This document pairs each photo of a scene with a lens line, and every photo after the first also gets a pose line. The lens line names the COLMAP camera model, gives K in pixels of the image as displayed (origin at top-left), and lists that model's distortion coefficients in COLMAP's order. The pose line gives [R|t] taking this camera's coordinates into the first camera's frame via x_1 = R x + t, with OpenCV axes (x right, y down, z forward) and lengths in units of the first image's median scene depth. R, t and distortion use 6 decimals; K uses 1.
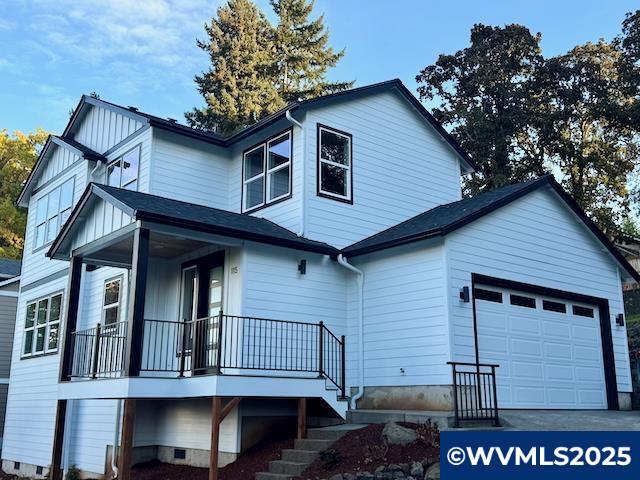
lens RADIAL K [[676.5, 0, 320.0], [0, 676.5, 240.0], [0, 0, 1]] dist [0.125480, -0.229657]
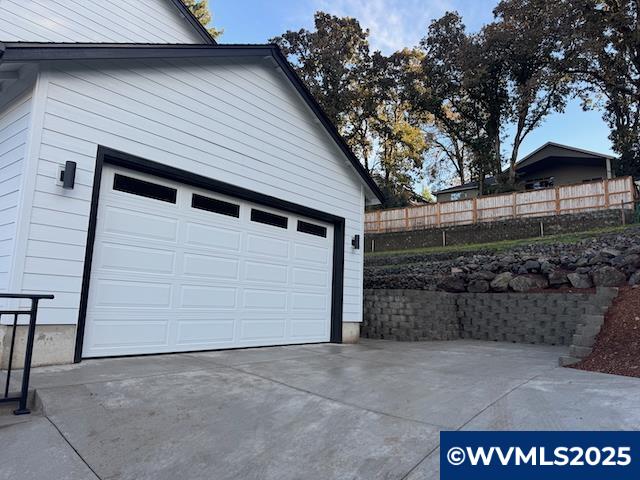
lens RADIAL K [[446.5, 0, 320.0], [0, 446.5, 240.0], [0, 0, 1]] dist [0.084476, -0.116063]
pose [[0.980362, 0.058742, 0.188254, 0.283856], [-0.076444, 0.993166, 0.088196, 0.066880], [-0.181787, -0.100855, 0.978152, 0.446291]]
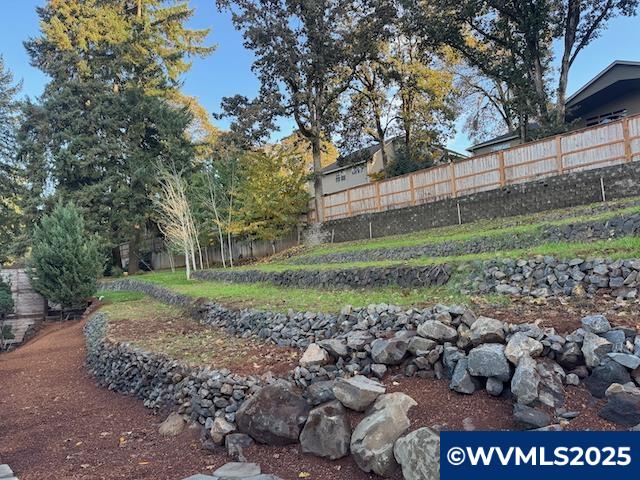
lens RADIAL K [[442.4, 0, 322.0], [0, 442.4, 245.2], [0, 0, 1]] dist [0.077213, -0.079392]
pose [[0.997875, -0.041172, 0.050500, 0.668594], [0.032376, 0.985918, 0.164065, 0.048948], [-0.056544, -0.162082, 0.985156, 0.890212]]
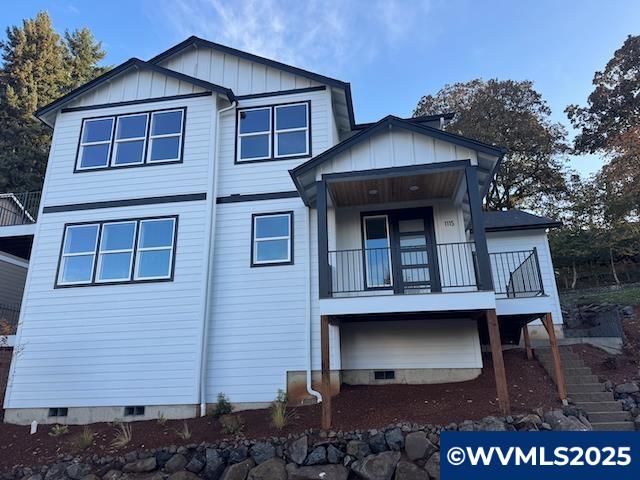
lens RADIAL K [[446.5, 0, 320.0], [0, 446.5, 240.0], [0, 0, 1]] dist [0.084476, -0.116063]
pose [[0.749681, 0.186214, 0.635061, -0.678493], [-0.134168, 0.982436, -0.129688, 0.175881], [-0.648057, 0.012020, 0.761497, 0.435468]]
